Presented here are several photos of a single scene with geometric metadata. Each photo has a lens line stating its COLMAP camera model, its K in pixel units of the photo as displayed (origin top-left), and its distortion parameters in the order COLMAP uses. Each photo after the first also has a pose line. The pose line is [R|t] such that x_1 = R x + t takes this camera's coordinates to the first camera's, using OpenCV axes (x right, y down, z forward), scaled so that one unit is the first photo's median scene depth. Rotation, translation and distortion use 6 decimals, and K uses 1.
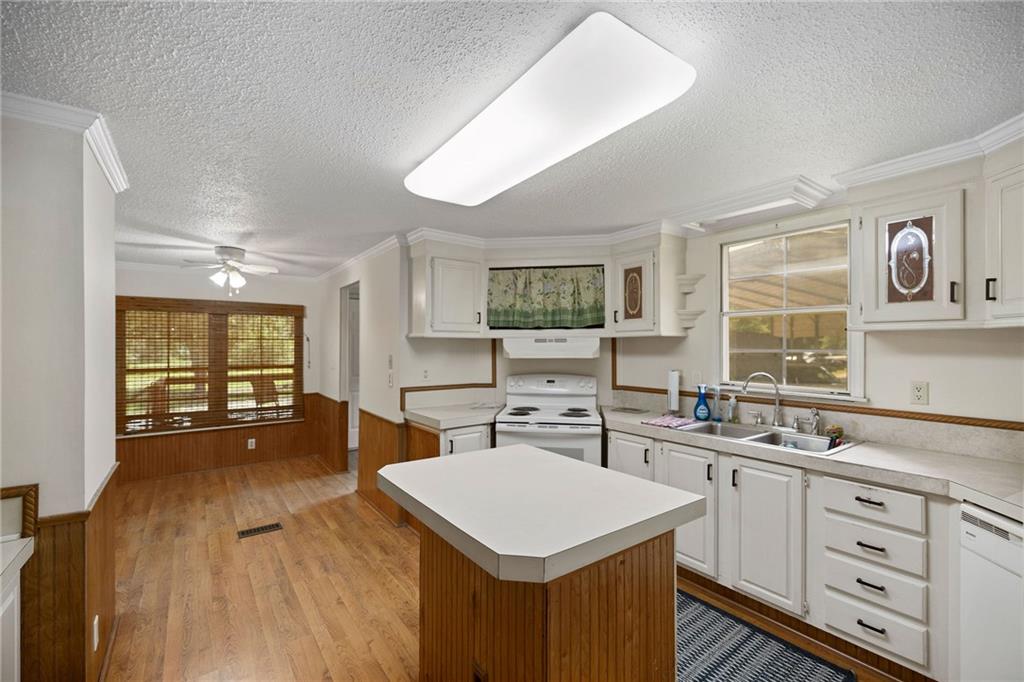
lens RADIAL K [[443.4, 0, 510.2], [0, 443.4, 344.2], [0, 0, 1]] dist [0.009650, -0.000060]
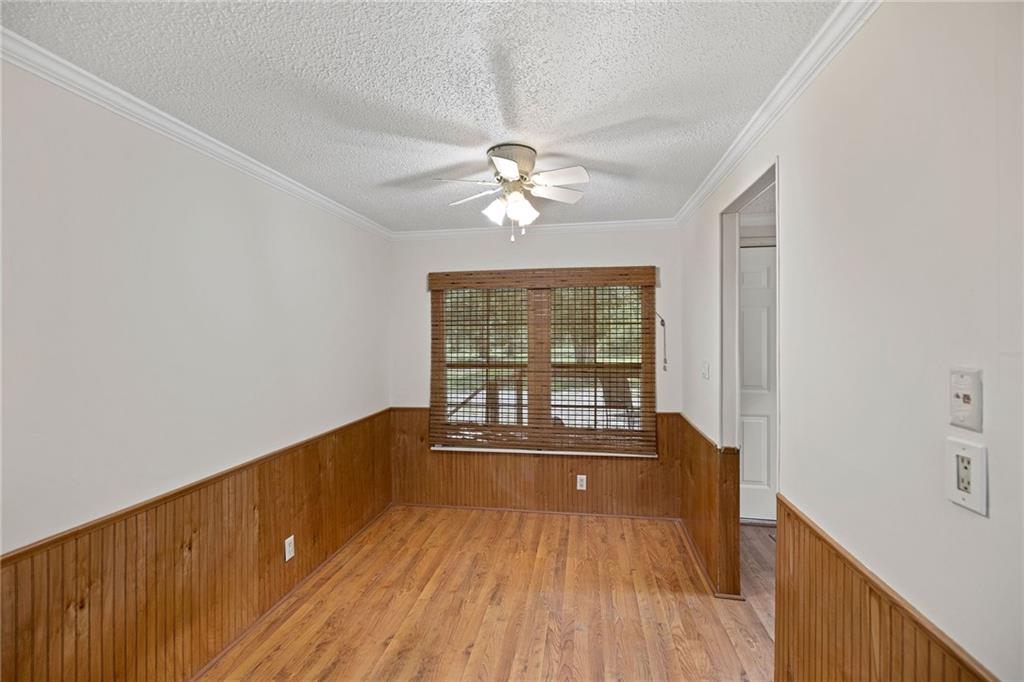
lens RADIAL K [[434.0, 0, 509.8], [0, 434.0, 338.5], [0, 0, 1]] dist [0.001103, -0.000198]
pose [[0.698259, 0.001505, -0.715844, -0.203689], [0.008914, 0.999902, 0.010797, 0.002176], [0.715790, -0.013920, 0.698177, 0.500020]]
